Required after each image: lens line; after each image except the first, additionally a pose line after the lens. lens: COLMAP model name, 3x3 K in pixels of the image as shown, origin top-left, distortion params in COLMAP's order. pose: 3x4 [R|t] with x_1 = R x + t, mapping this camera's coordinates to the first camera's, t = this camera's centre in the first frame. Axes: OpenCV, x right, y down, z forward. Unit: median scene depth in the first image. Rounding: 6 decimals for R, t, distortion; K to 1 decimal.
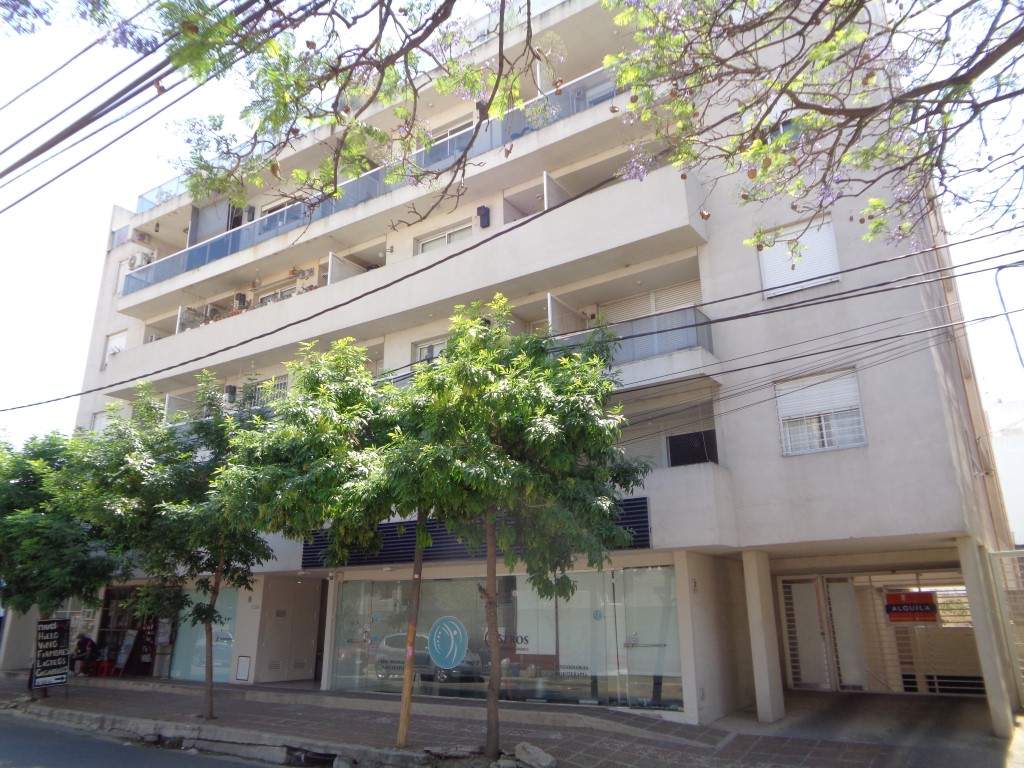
lens RADIAL K [[738.7, 0, 512.0], [0, 738.7, 384.0], [0, 0, 1]] dist [0.004874, -0.001515]
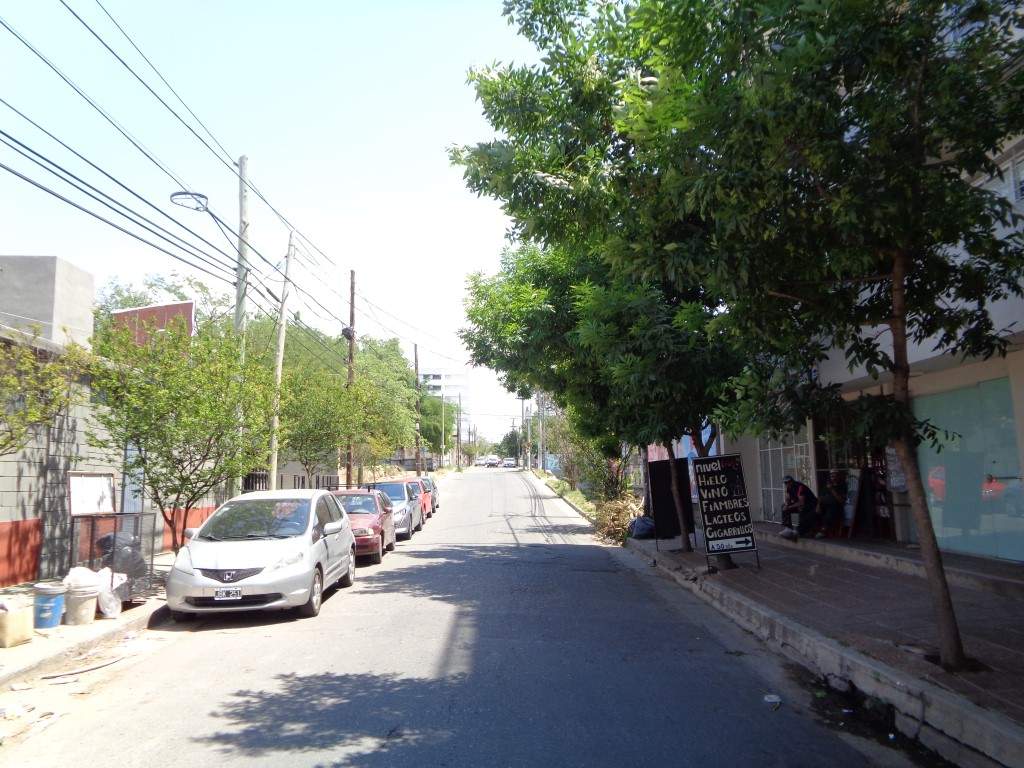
lens RADIAL K [[775.7, 0, 512.0], [0, 775.7, 384.0], [0, 0, 1]] dist [0.000615, 0.003260]
pose [[0.550611, -0.127056, -0.825036, -0.139980], [0.291522, 0.955388, 0.047425, 0.172647], [0.782204, -0.266629, 0.563087, 0.491338]]
